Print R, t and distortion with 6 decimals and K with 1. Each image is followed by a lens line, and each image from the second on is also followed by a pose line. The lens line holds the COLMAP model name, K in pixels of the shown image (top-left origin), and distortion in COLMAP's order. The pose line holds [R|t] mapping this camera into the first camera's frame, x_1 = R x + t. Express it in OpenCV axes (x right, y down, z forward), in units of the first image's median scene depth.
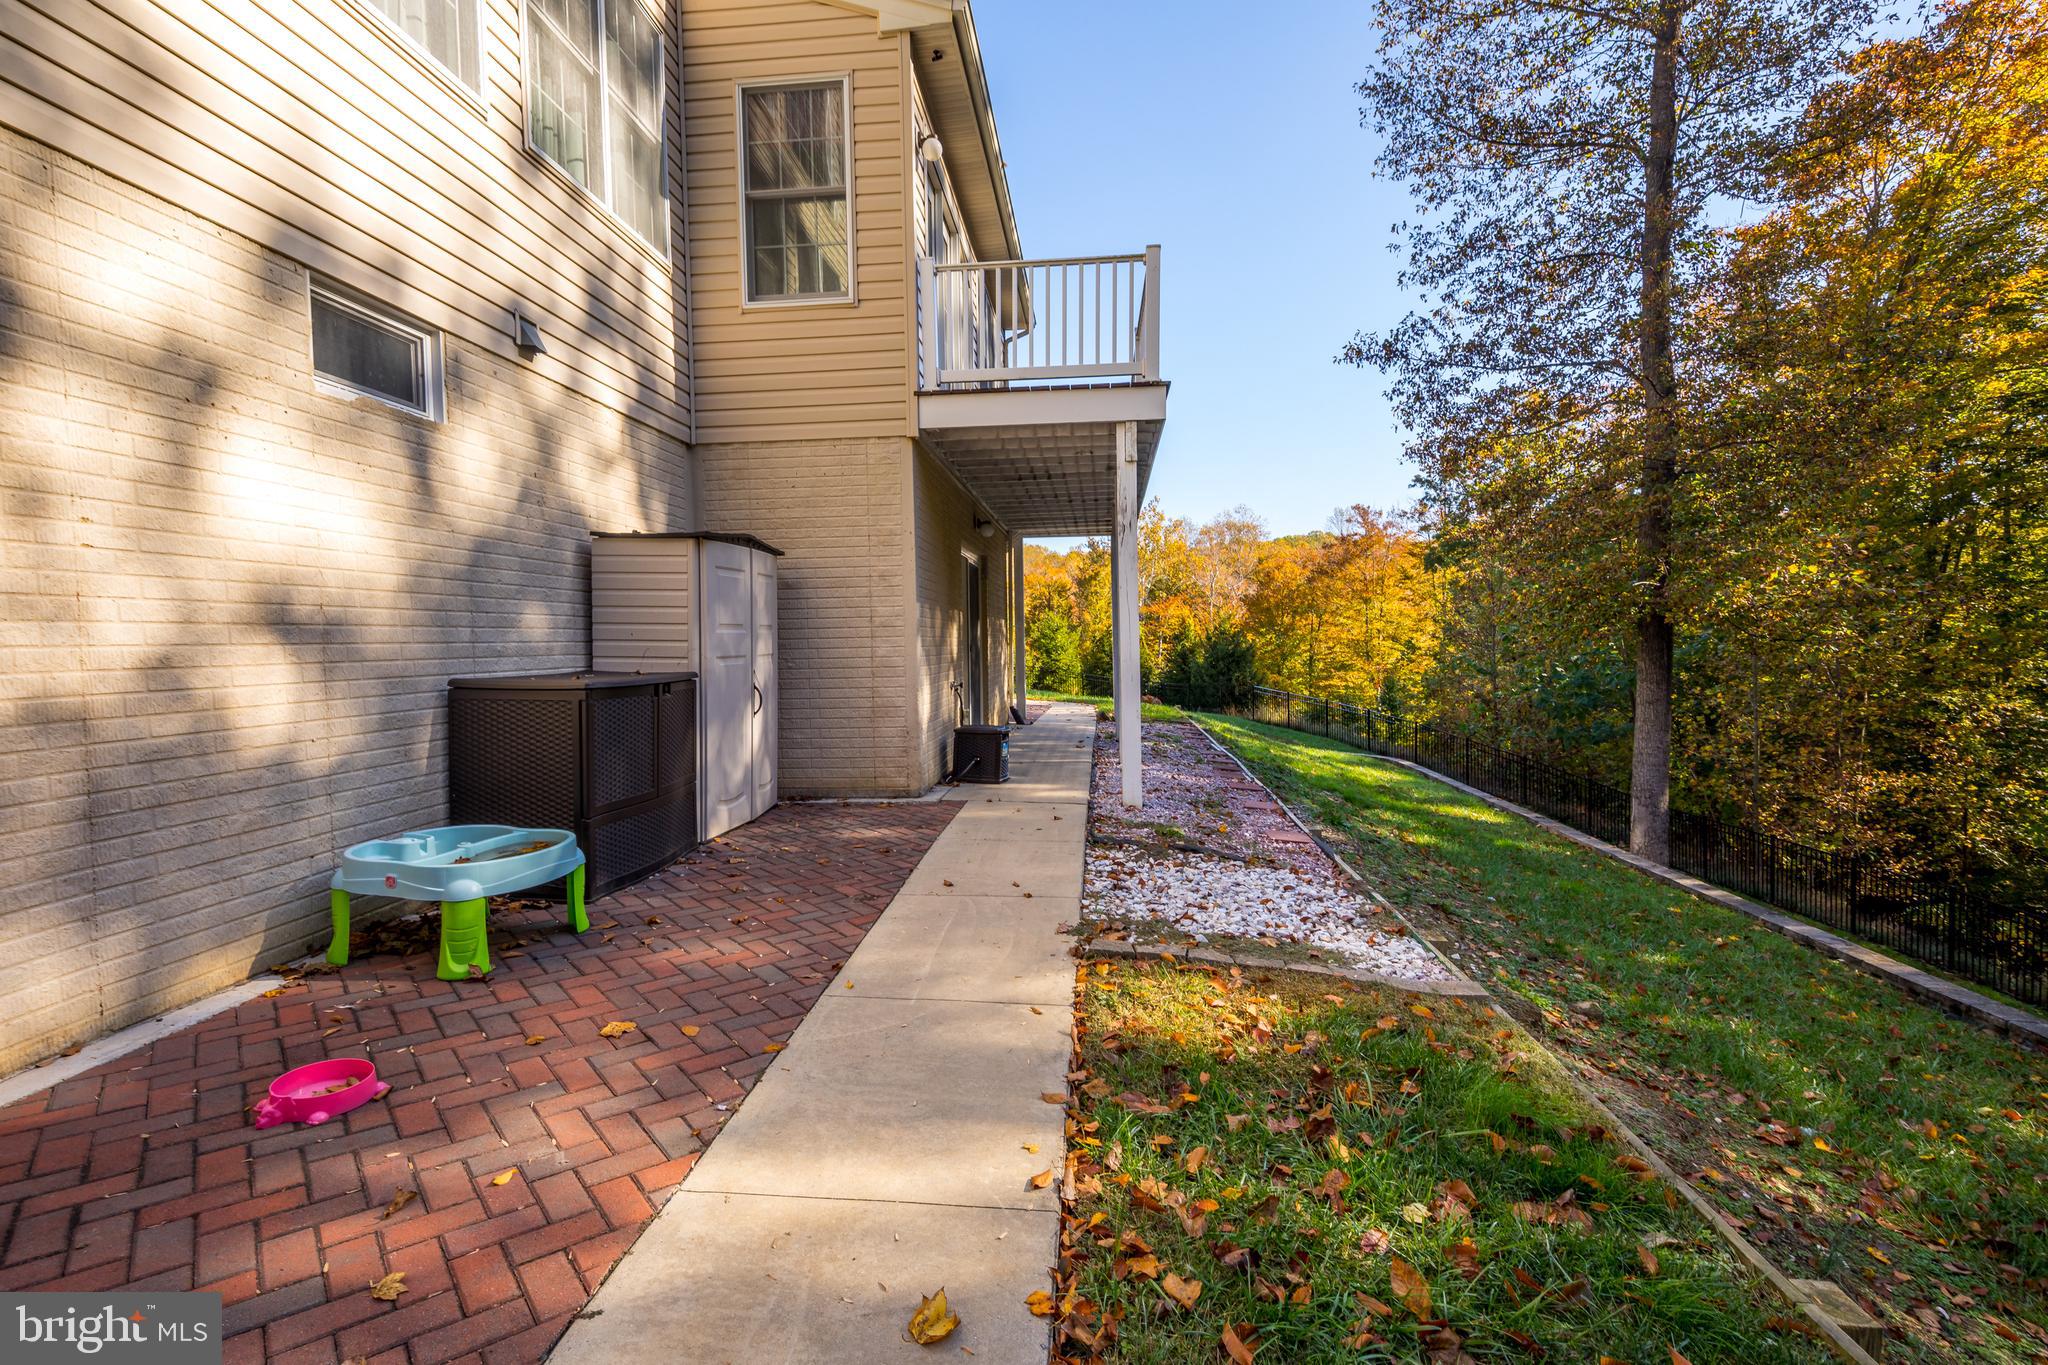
lens RADIAL K [[1000.8, 0, 1018.2], [0, 1000.8, 683.5], [0, 0, 1]] dist [0.000775, 0.000023]
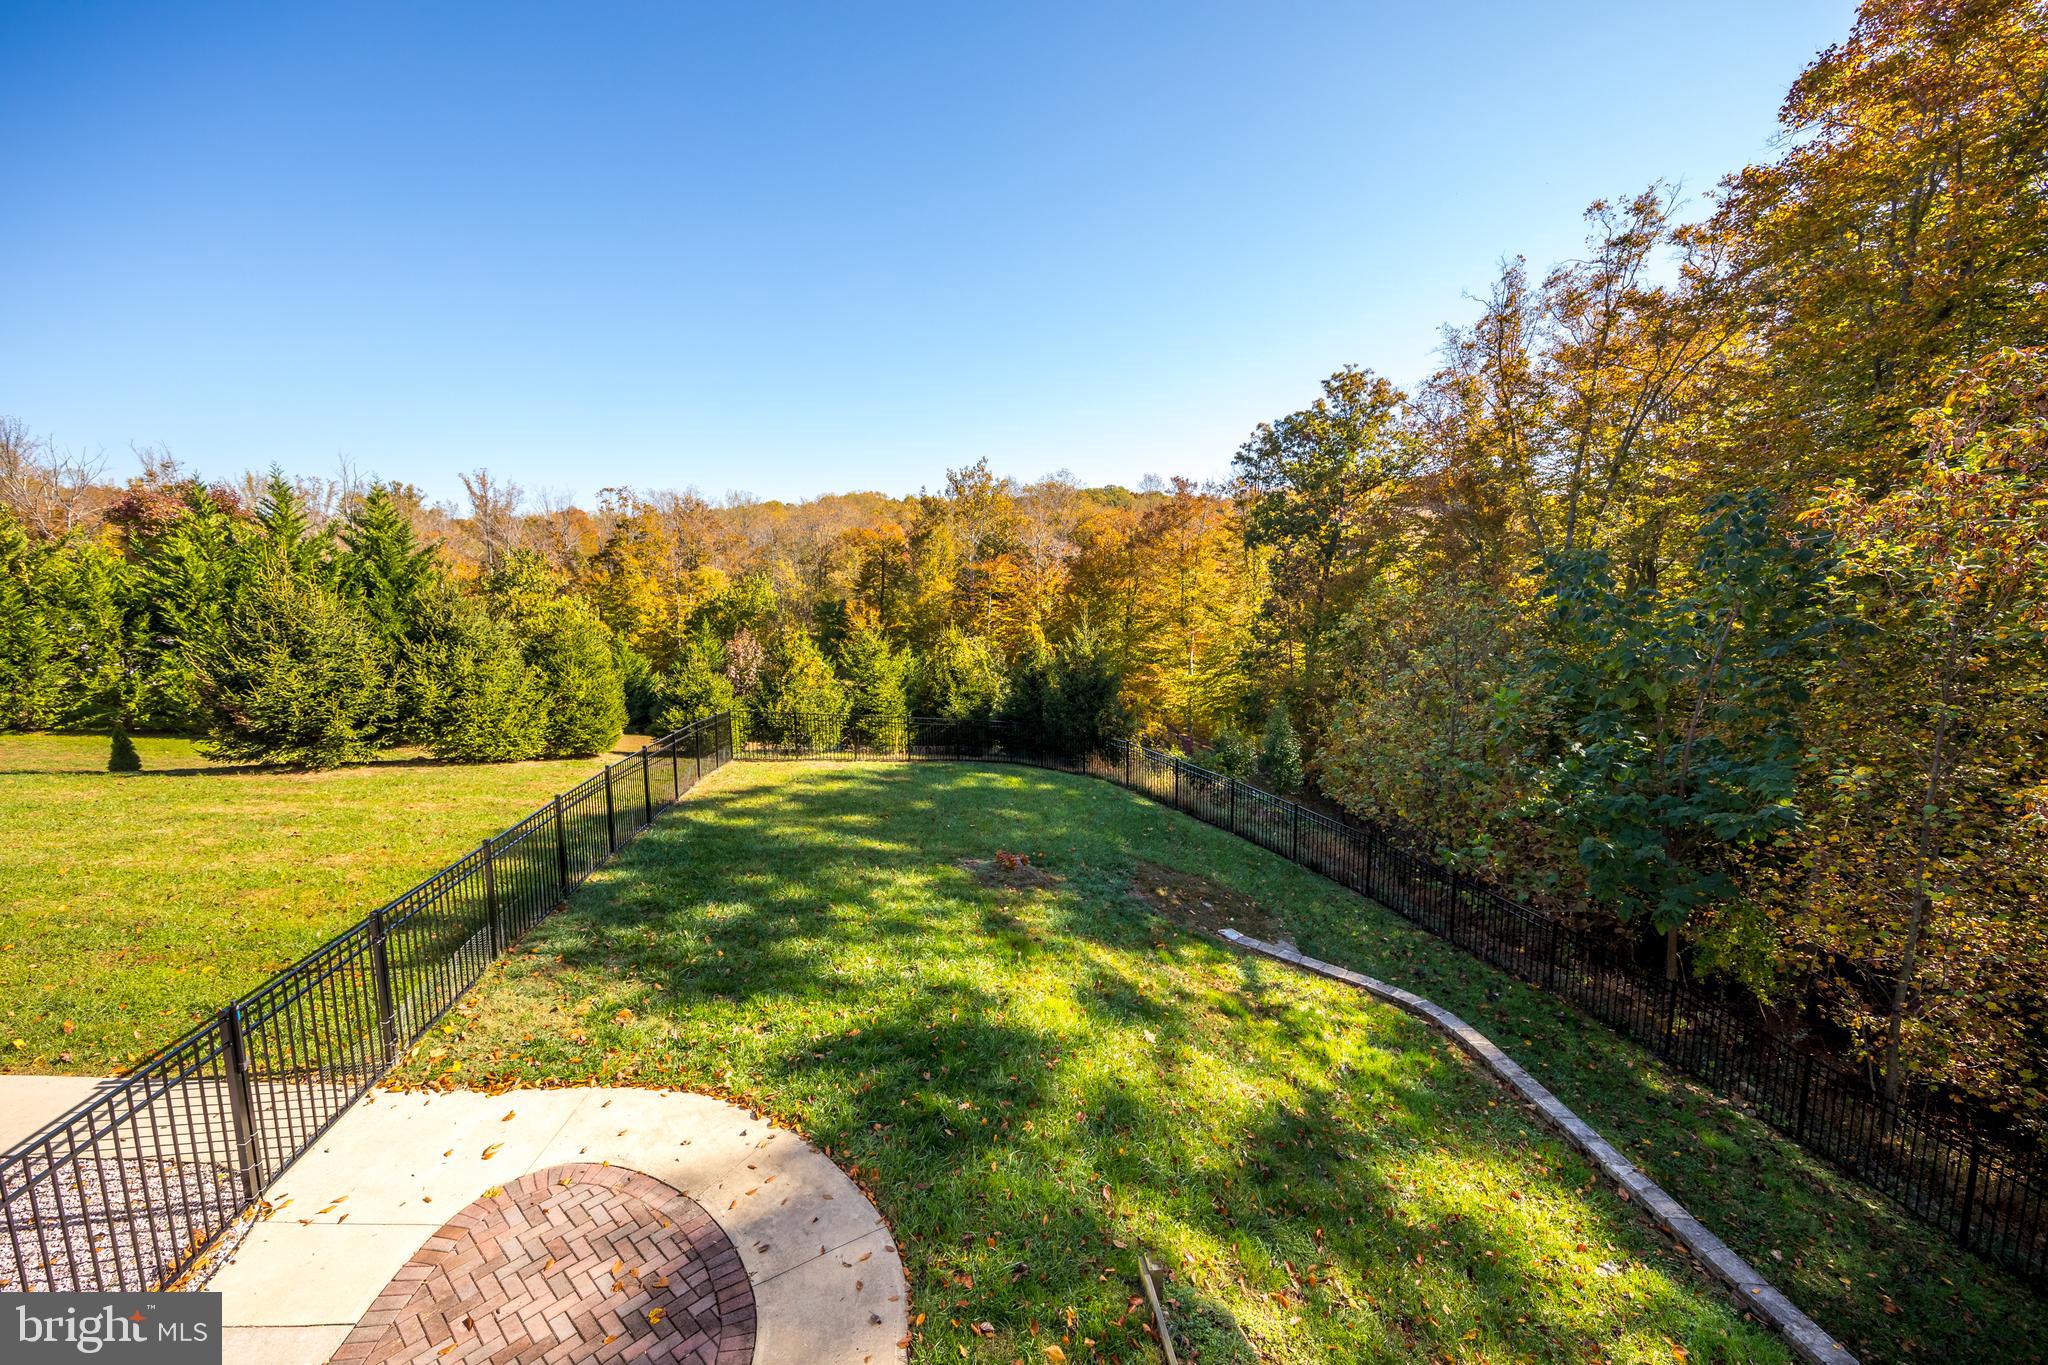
lens RADIAL K [[817.8, 0, 1022.6], [0, 817.8, 686.8], [0, 0, 1]] dist [-0.000816, -0.000722]
pose [[0.982172, -0.013297, 0.187516, 0.014509], [-0.005401, 0.995087, 0.098852, -0.040694], [-0.187909, -0.098103, 0.977275, 0.158865]]
